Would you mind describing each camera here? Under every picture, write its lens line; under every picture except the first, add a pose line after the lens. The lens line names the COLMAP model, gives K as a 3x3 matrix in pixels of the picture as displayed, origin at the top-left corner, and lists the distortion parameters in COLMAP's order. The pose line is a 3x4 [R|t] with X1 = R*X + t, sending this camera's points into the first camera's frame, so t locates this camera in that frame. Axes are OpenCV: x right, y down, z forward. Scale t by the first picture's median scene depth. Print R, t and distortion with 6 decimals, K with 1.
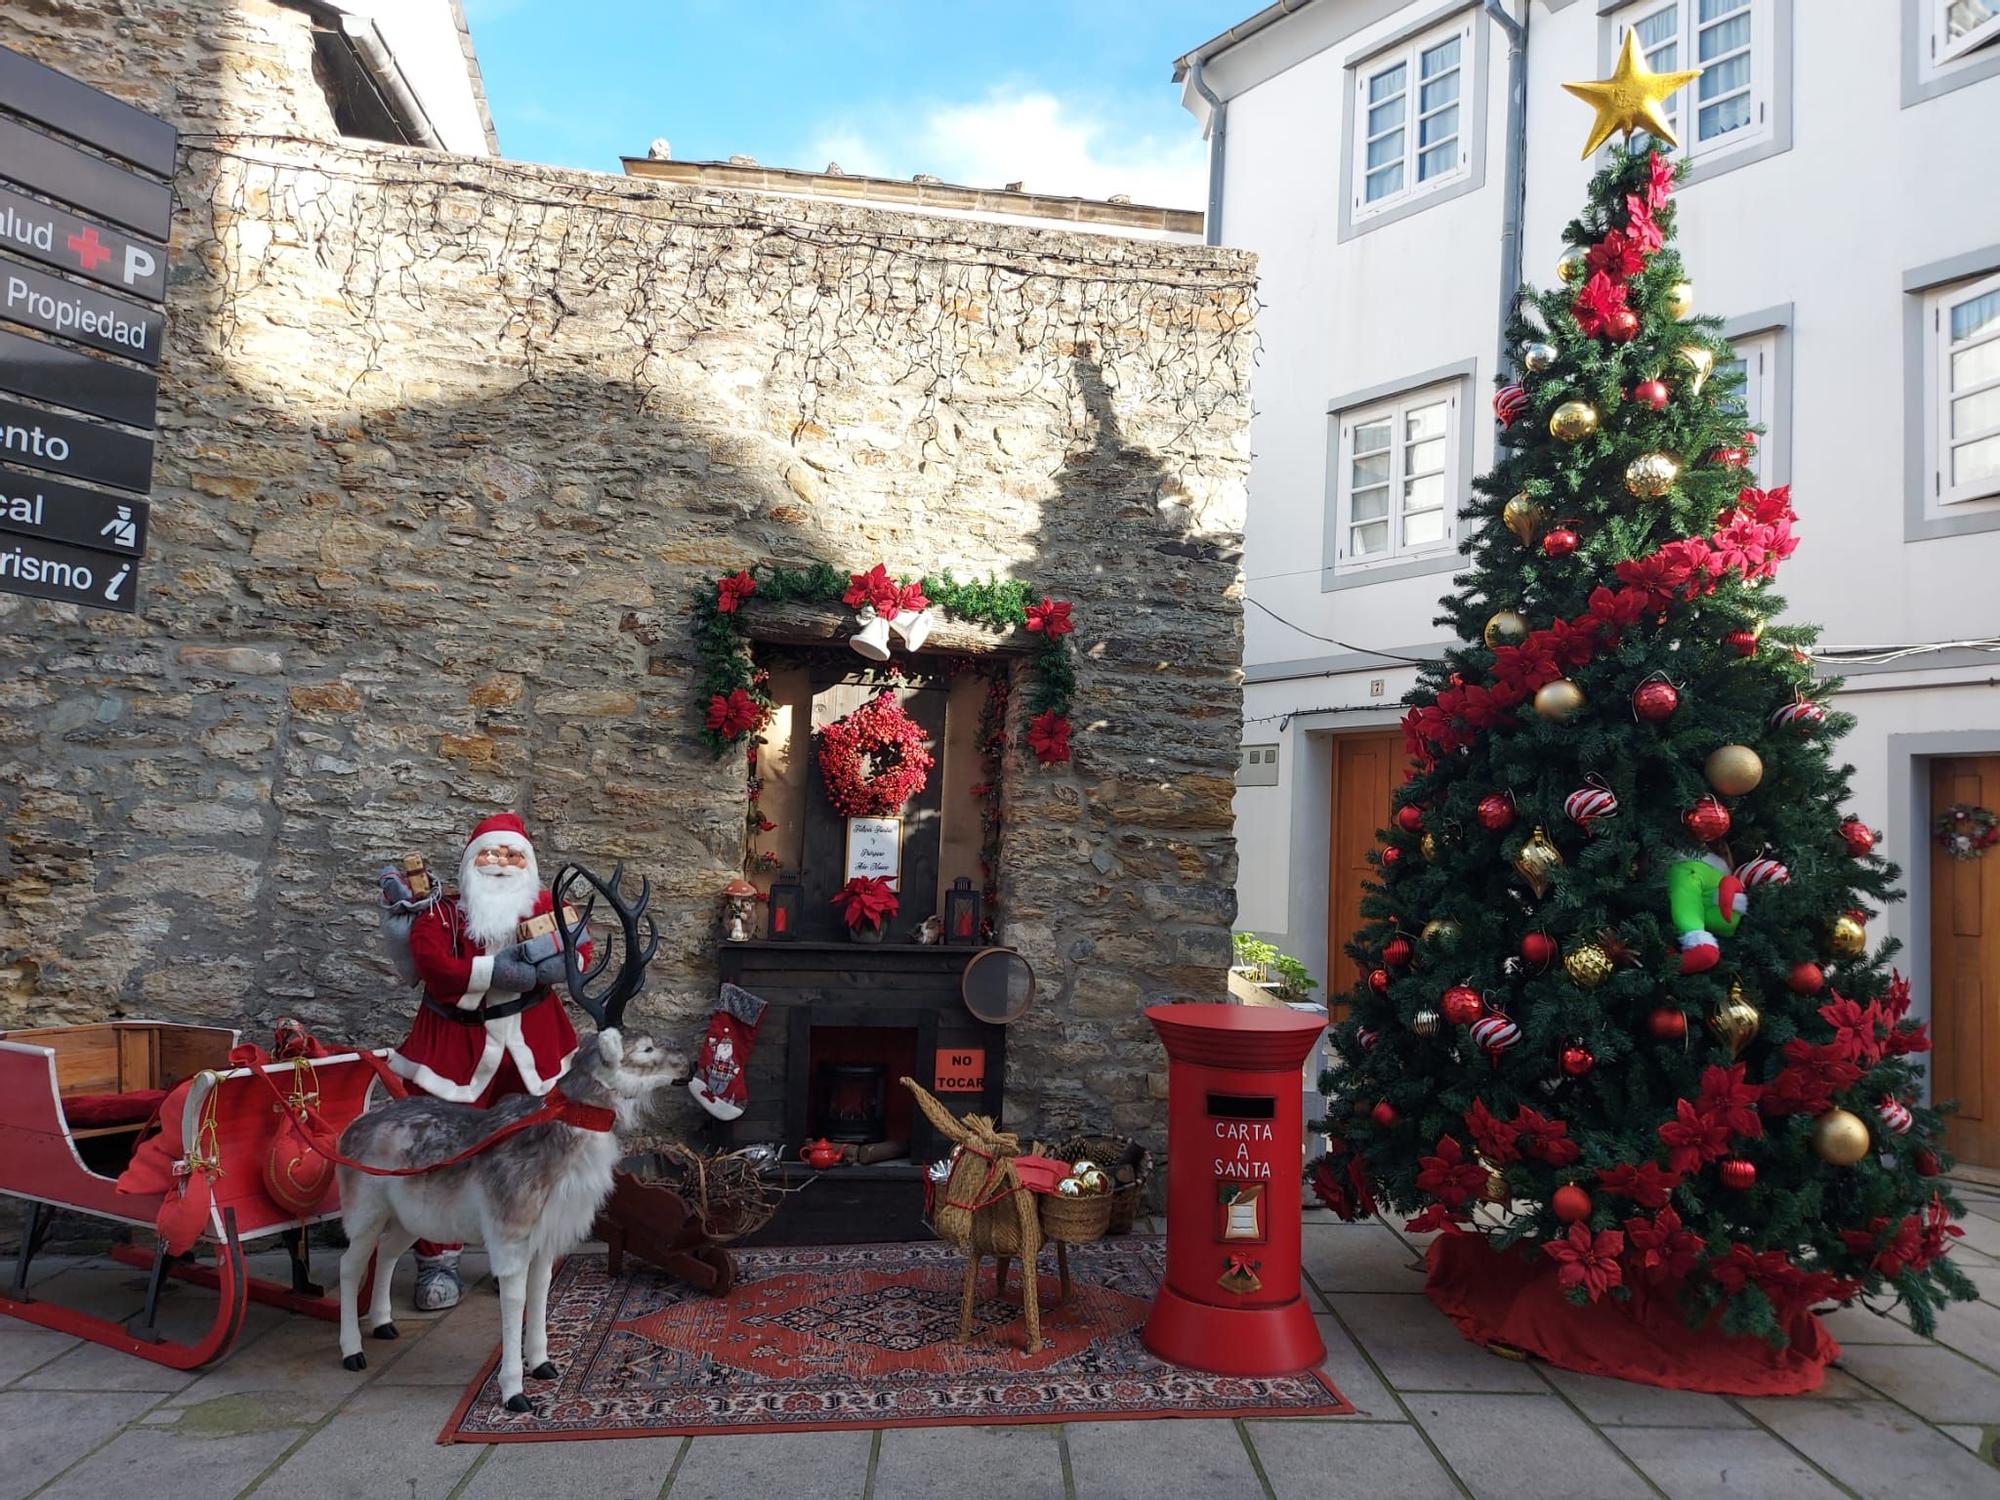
lens RADIAL K [[1380.2, 0, 999.7], [0, 1380.2, 783.4], [0, 0, 1]] dist [0.065783, -0.013837]
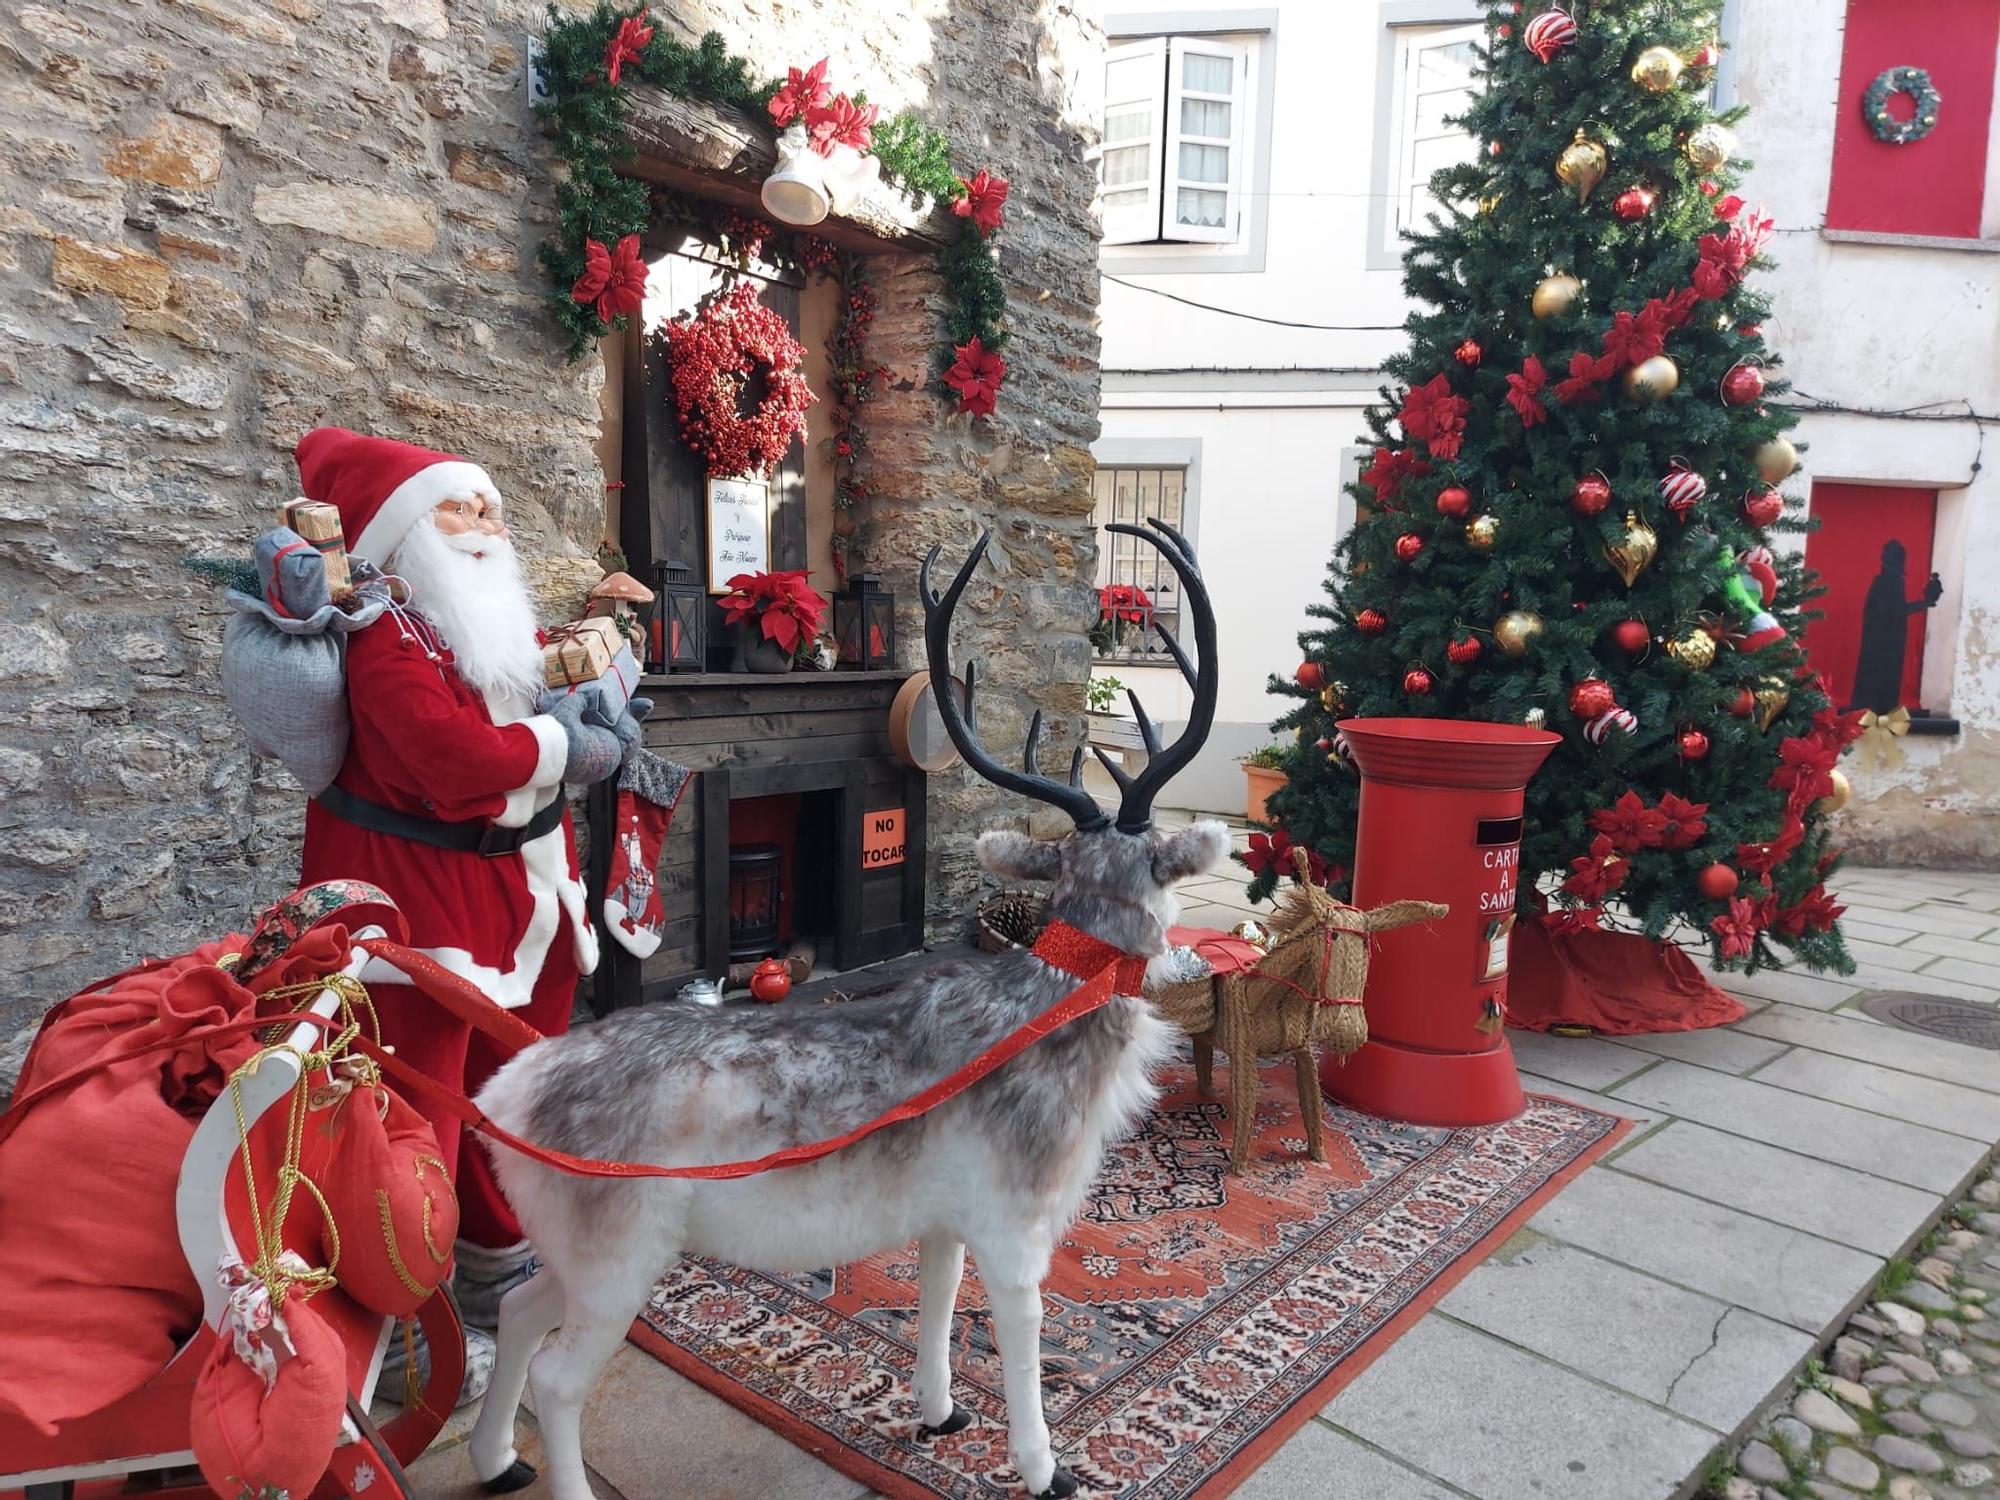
lens RADIAL K [[1408.5, 0, 976.8], [0, 1408.5, 790.4], [0, 0, 1]] dist [0.050437, -0.052937]
pose [[0.743891, -0.099220, 0.660895, -0.484096], [-0.037395, 0.981188, 0.189397, 0.039788], [-0.667254, -0.165605, 0.726187, 0.432927]]
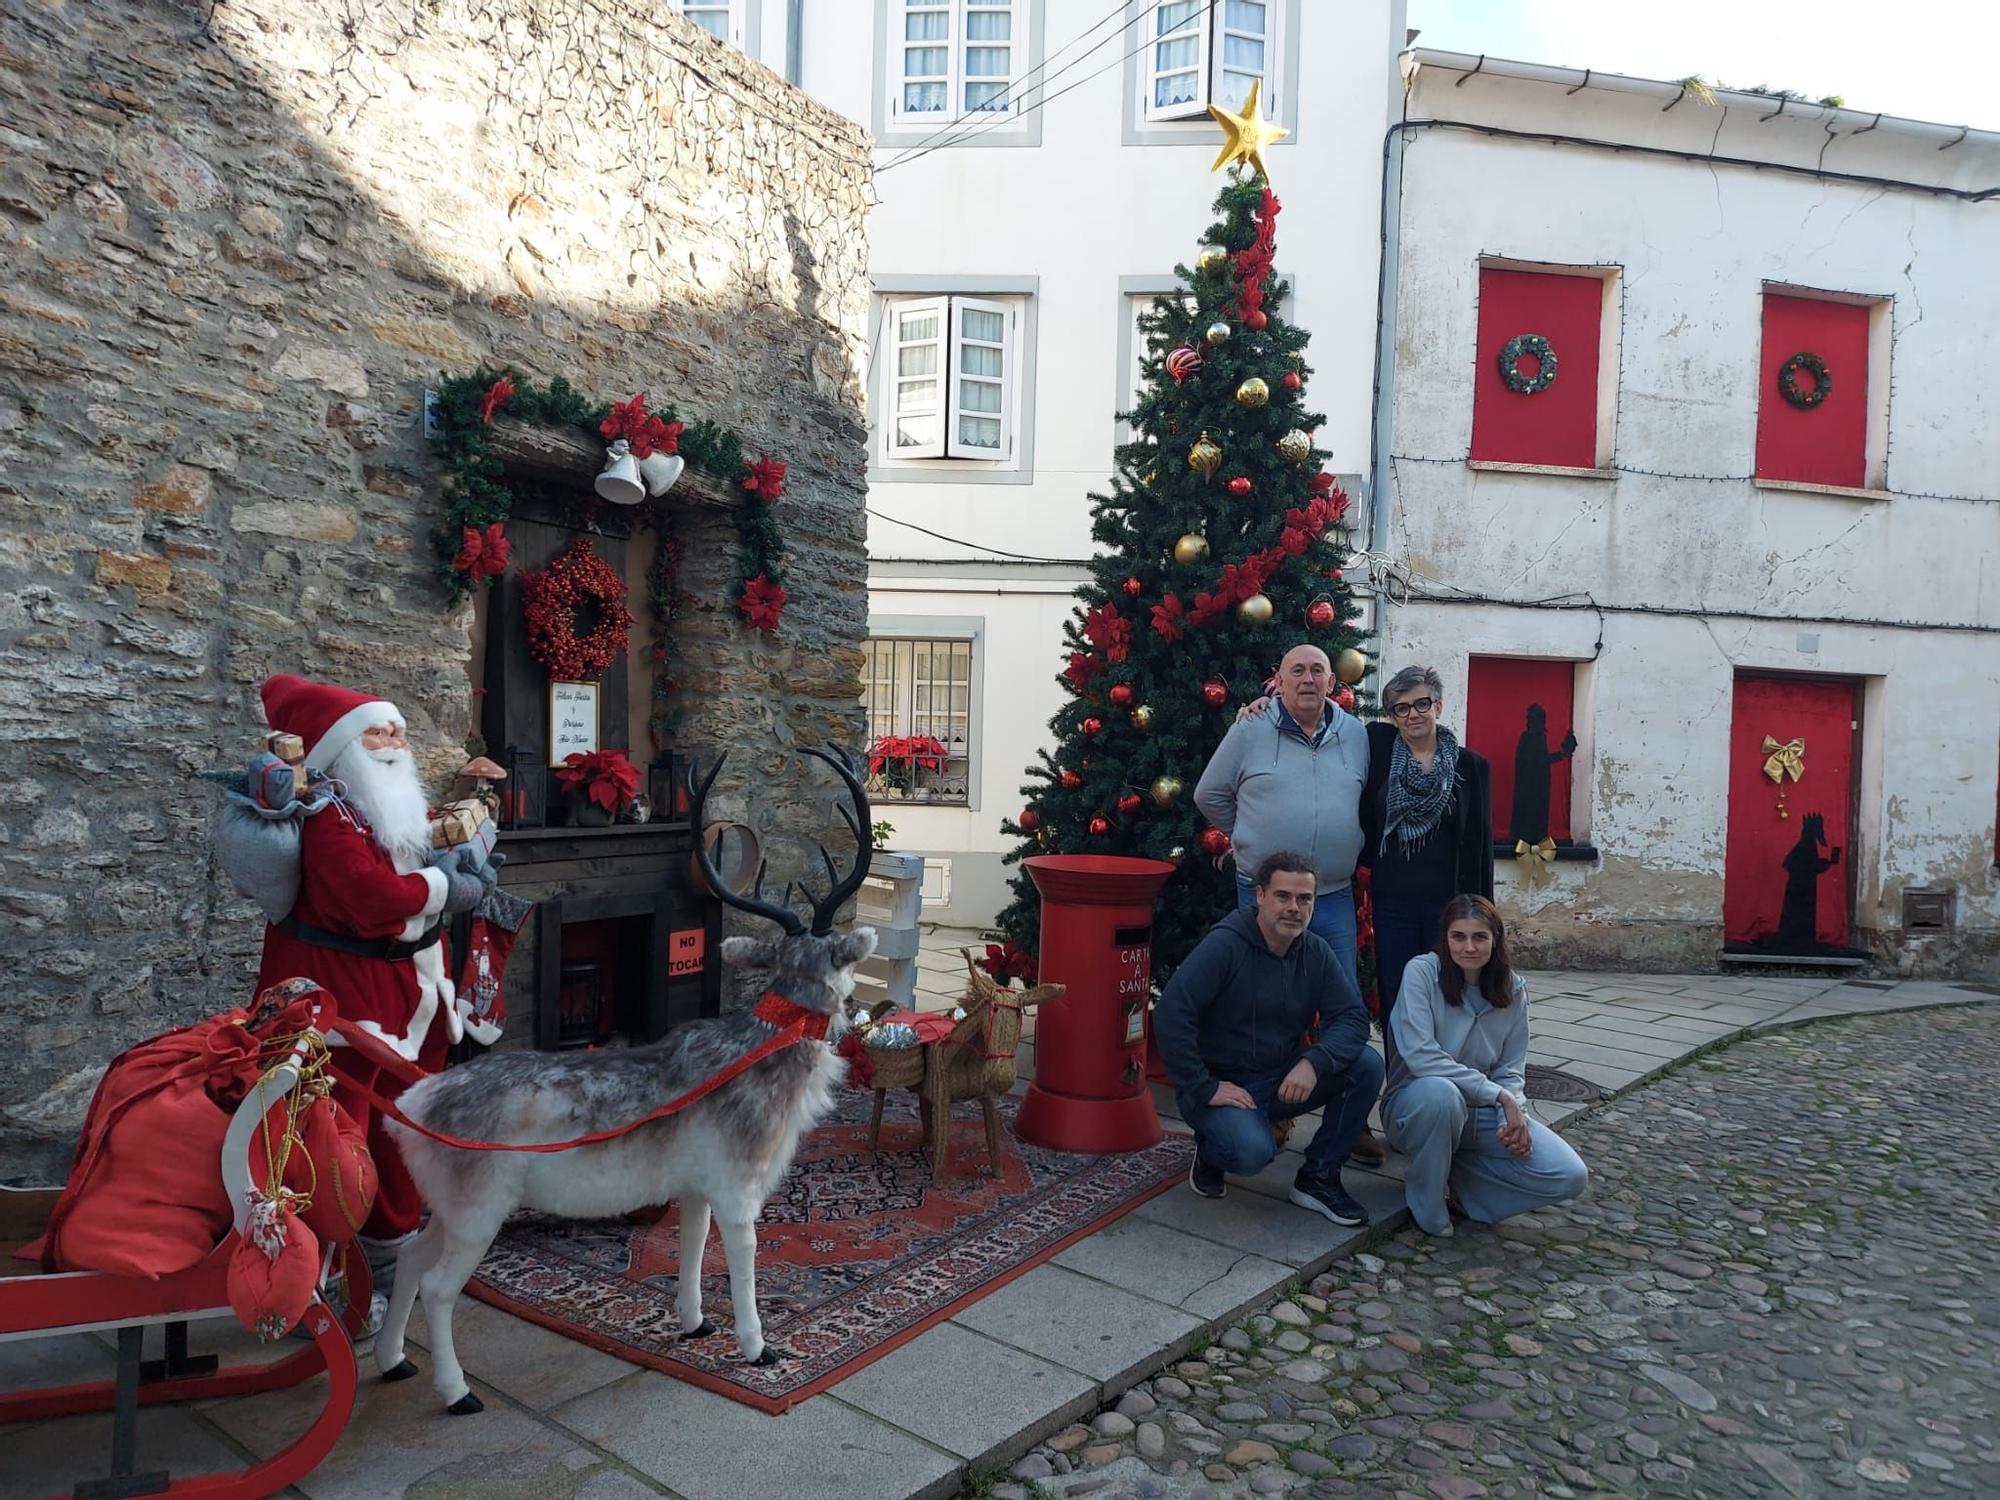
lens RADIAL K [[1408.5, 0, 993.0], [0, 1408.5, 780.6], [0, 0, 1]] dist [0.050437, -0.052937]
pose [[0.666168, -0.037917, 0.744837, -0.606529], [-0.042415, 0.995164, 0.088595, -0.004067], [-0.744594, -0.090611, 0.661339, 0.219682]]
